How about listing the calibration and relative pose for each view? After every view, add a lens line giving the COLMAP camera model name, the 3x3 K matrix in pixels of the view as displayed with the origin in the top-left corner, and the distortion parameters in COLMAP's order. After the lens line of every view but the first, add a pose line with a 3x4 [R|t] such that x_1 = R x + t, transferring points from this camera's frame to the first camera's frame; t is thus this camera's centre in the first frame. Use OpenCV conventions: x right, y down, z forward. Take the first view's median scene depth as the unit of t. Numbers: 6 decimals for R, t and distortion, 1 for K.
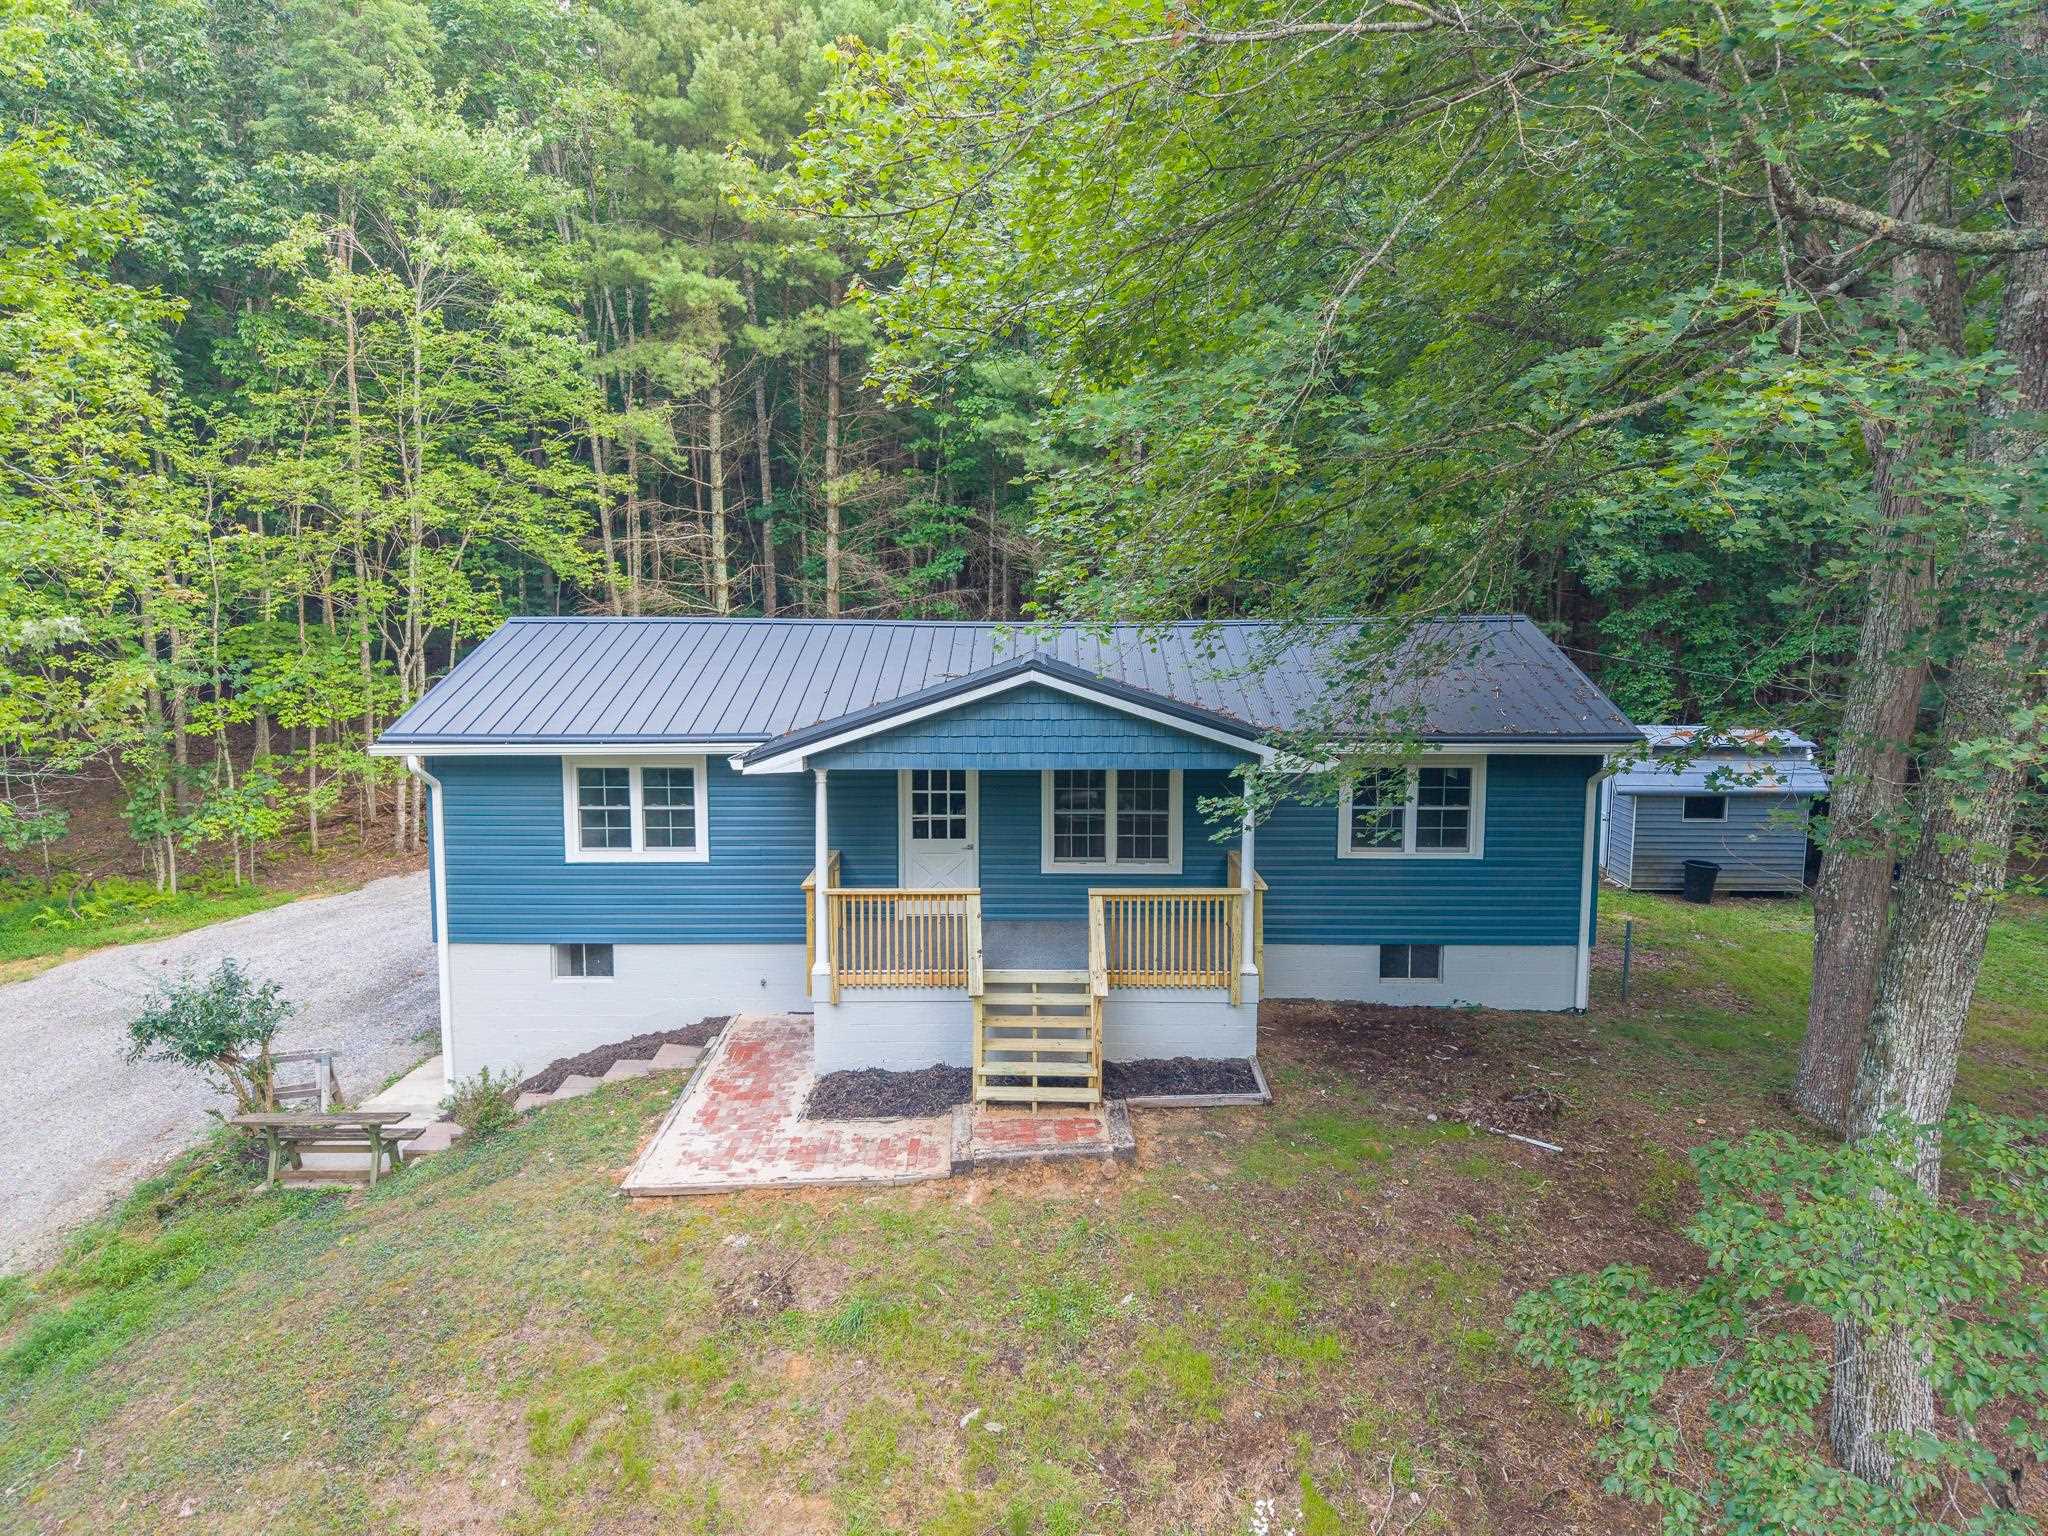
lens RADIAL K [[1377.0, 0, 1018.3], [0, 1377.0, 767.8], [0, 0, 1]] dist [0.025431, -0.019533]
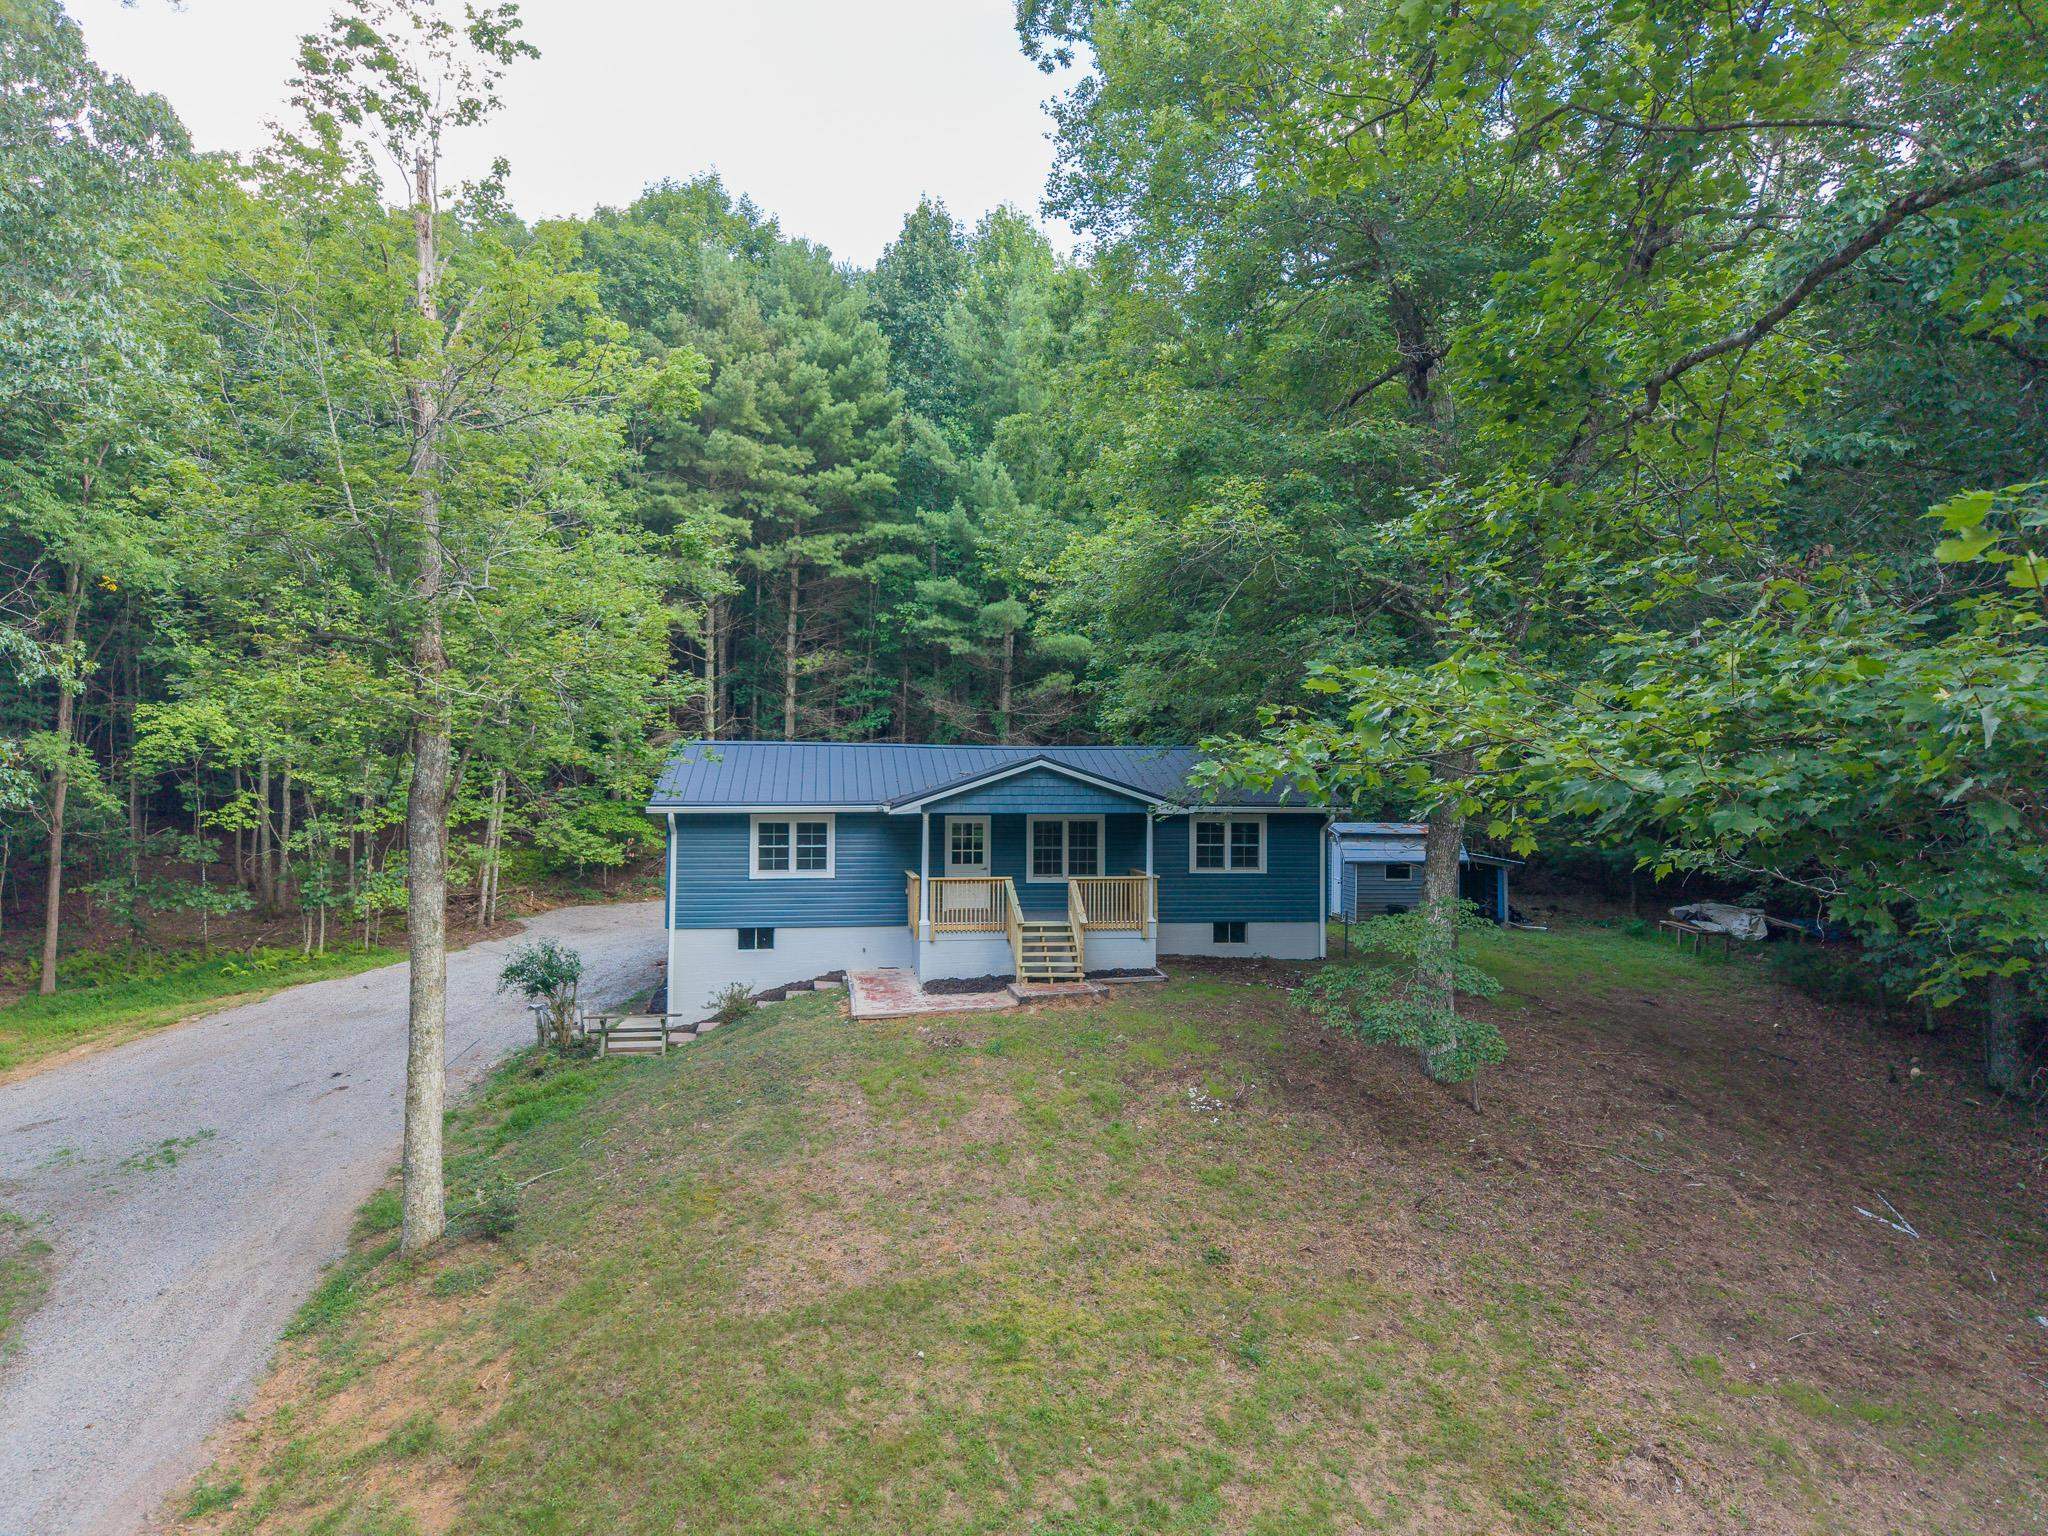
lens RADIAL K [[1377.0, 0, 1026.5], [0, 1377.0, 773.8], [0, 0, 1]] dist [0.025431, -0.019533]
pose [[0.986614, 0.005245, 0.162988, -0.268365], [0.014546, 0.992668, -0.119996, 0.148665], [-0.162423, 0.120760, 0.979304, -0.730299]]
